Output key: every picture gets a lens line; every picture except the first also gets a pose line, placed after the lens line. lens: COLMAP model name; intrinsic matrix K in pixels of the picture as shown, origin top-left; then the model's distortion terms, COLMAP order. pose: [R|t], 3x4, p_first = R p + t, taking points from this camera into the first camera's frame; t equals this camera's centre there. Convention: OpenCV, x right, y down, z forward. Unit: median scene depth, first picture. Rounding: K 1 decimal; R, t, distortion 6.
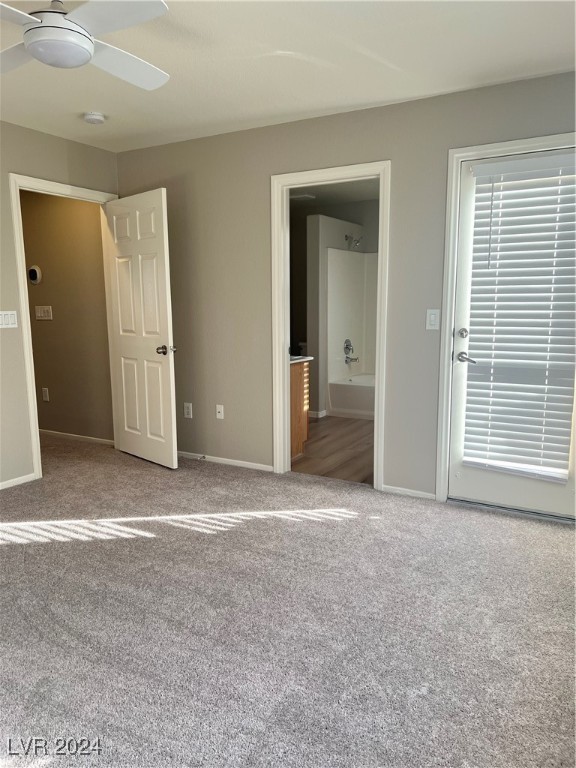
lens RADIAL K [[582.3, 0, 288.6], [0, 582.3, 381.2], [0, 0, 1]] dist [0.007270, -0.005361]
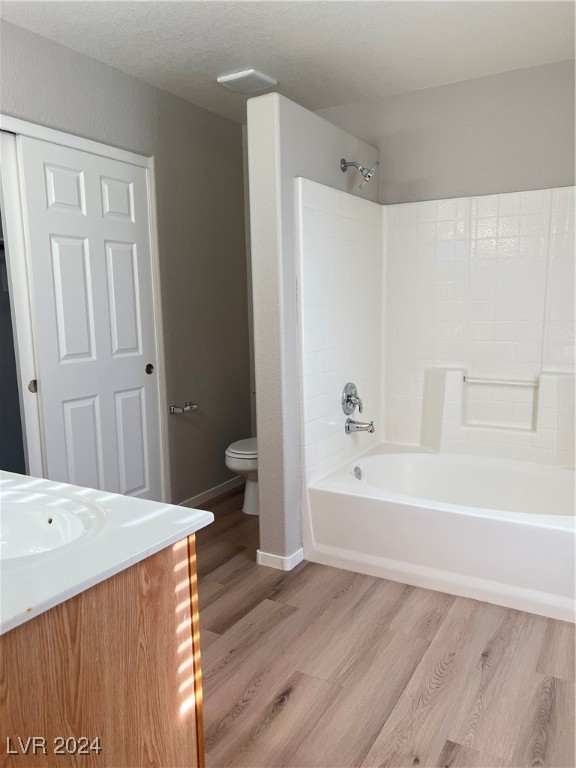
lens RADIAL K [[582.3, 0, 287.2], [0, 582.3, 384.3], [0, 0, 1]] dist [0.007270, -0.005361]
pose [[0.999869, -0.013719, -0.008620, 0.054529], [0.013589, 0.999796, -0.014951, -0.064294], [0.008823, 0.014832, 0.999851, 0.524714]]
